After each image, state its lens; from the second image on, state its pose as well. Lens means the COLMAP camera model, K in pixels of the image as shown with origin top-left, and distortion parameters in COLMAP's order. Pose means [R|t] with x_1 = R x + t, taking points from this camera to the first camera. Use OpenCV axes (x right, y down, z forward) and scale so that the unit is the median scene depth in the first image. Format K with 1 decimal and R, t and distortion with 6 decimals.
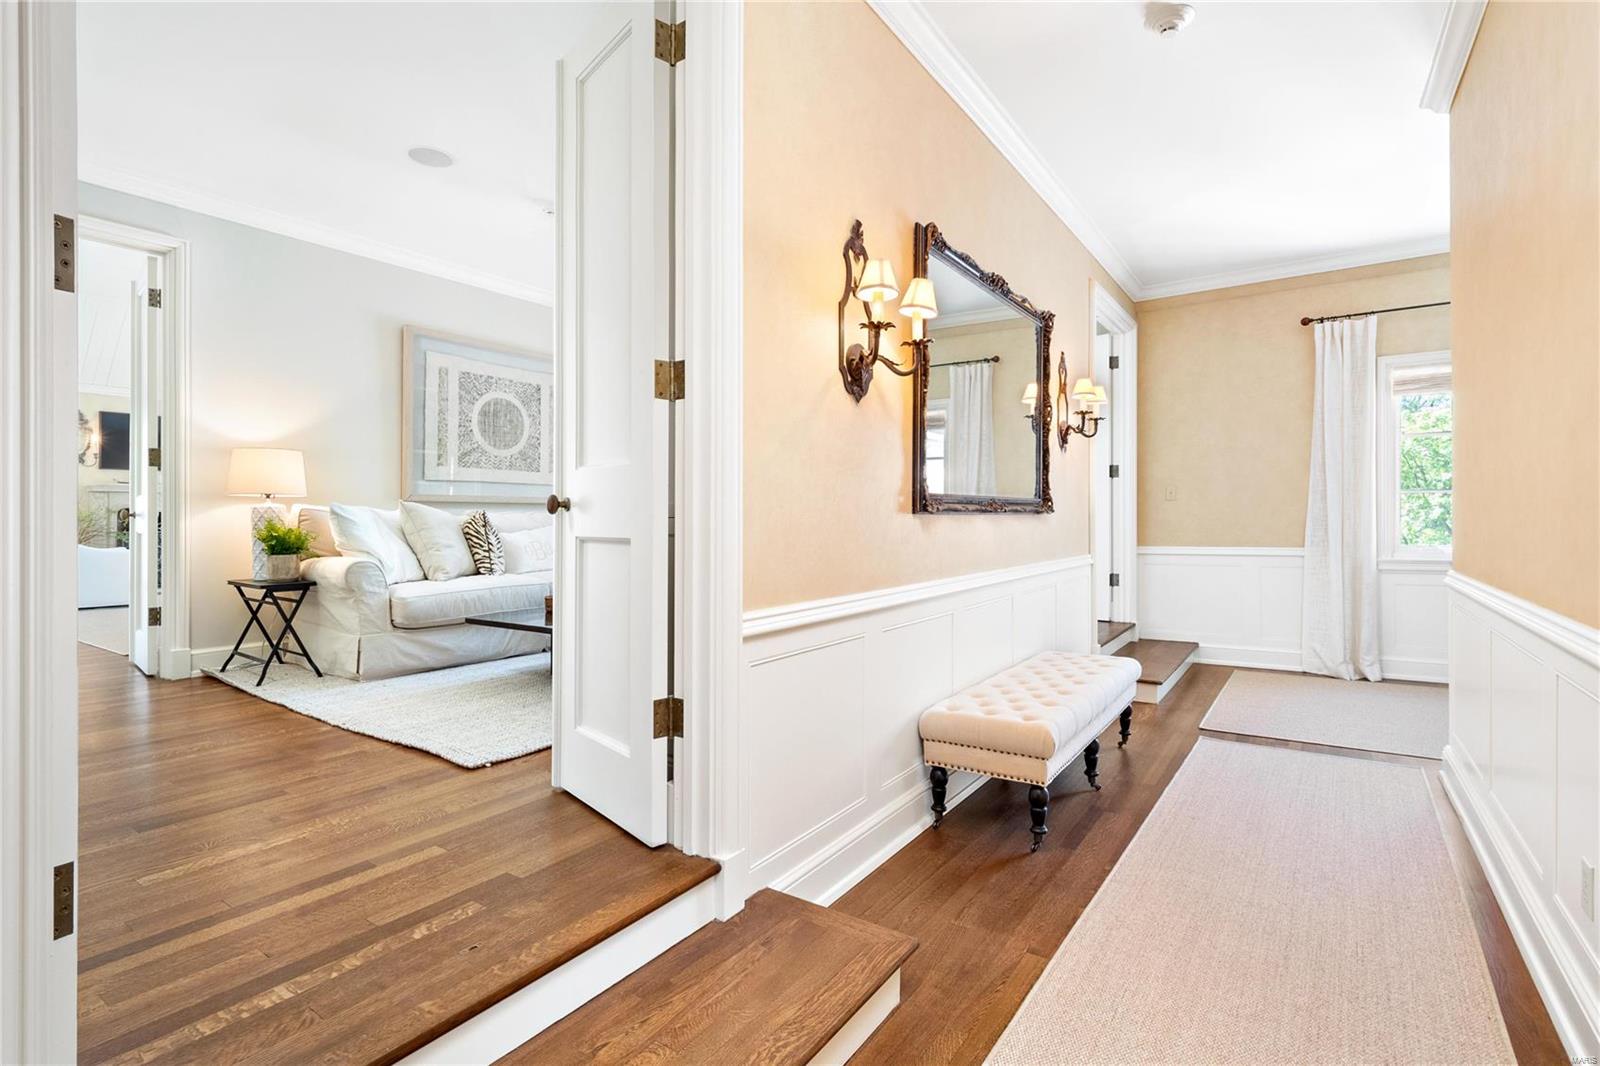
lens RADIAL K [[756.5, 0, 802.9], [0, 756.5, 526.9], [0, 0, 1]] dist [-0.004400, -0.000766]
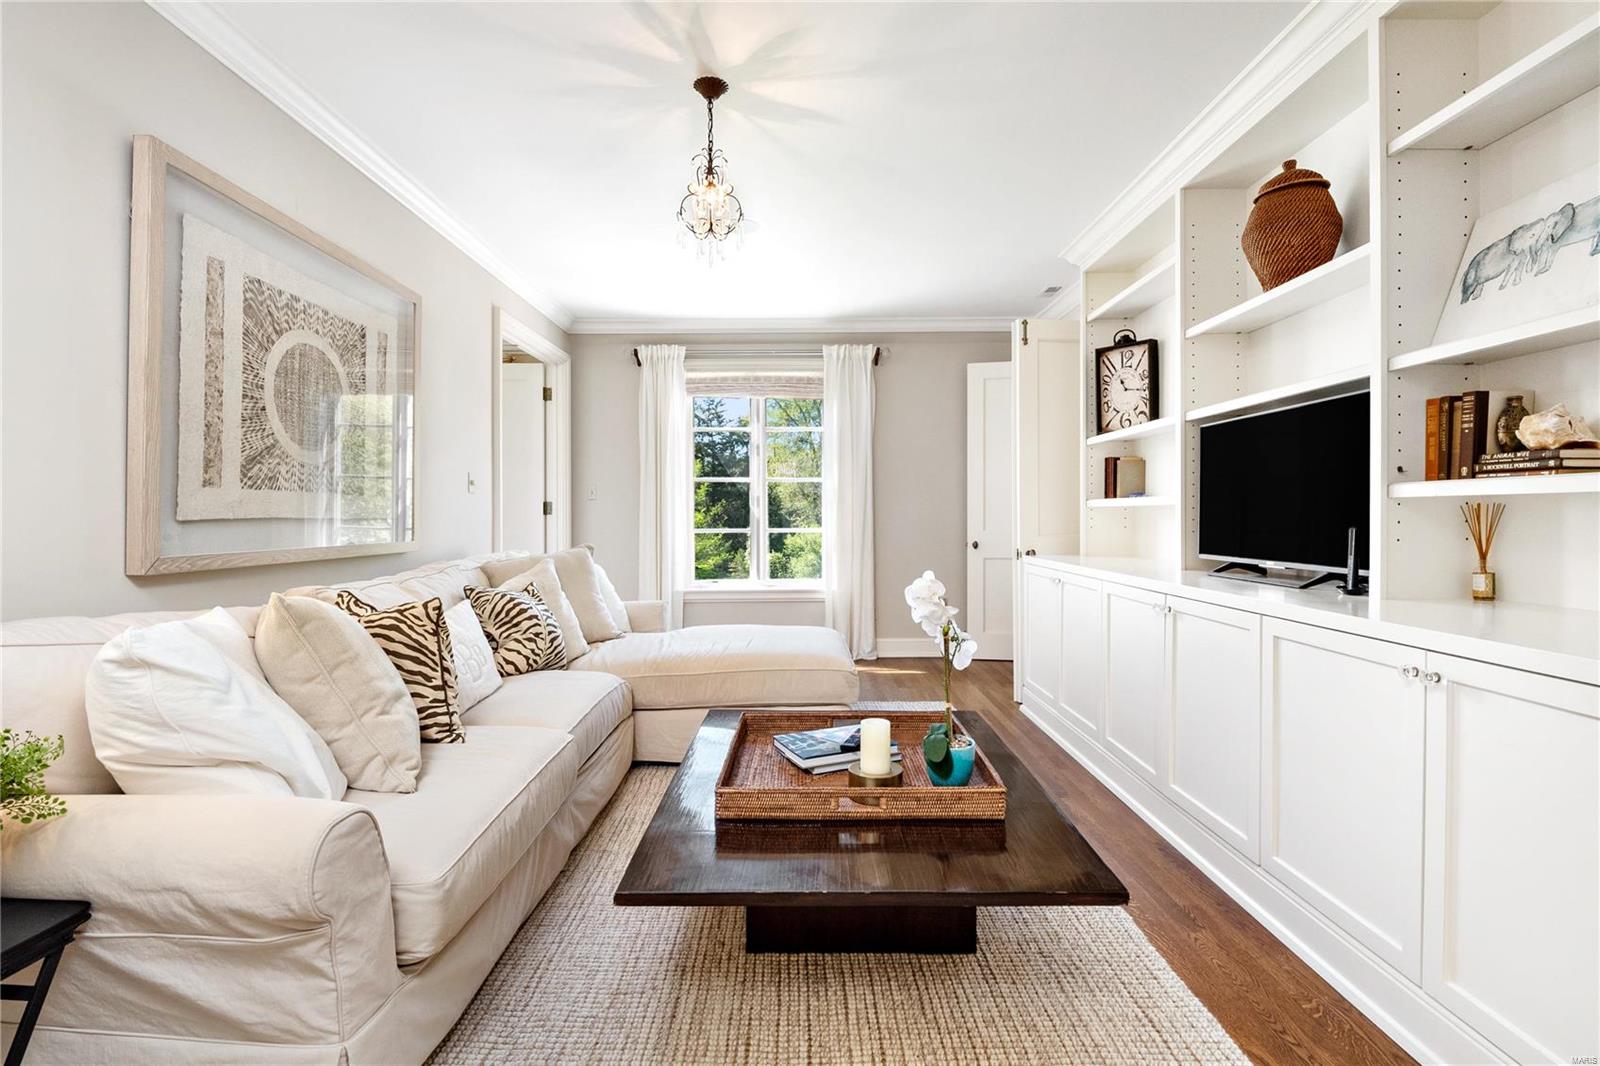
lens RADIAL K [[756.5, 0, 799.2], [0, 756.5, 524.4], [0, 0, 1]] dist [-0.004400, -0.000766]
pose [[0.826416, 0.001168, 0.563058, -0.431863], [-0.001821, 0.999998, 0.000598, -0.058022], [-0.563057, -0.001520, 0.826417, 0.440201]]
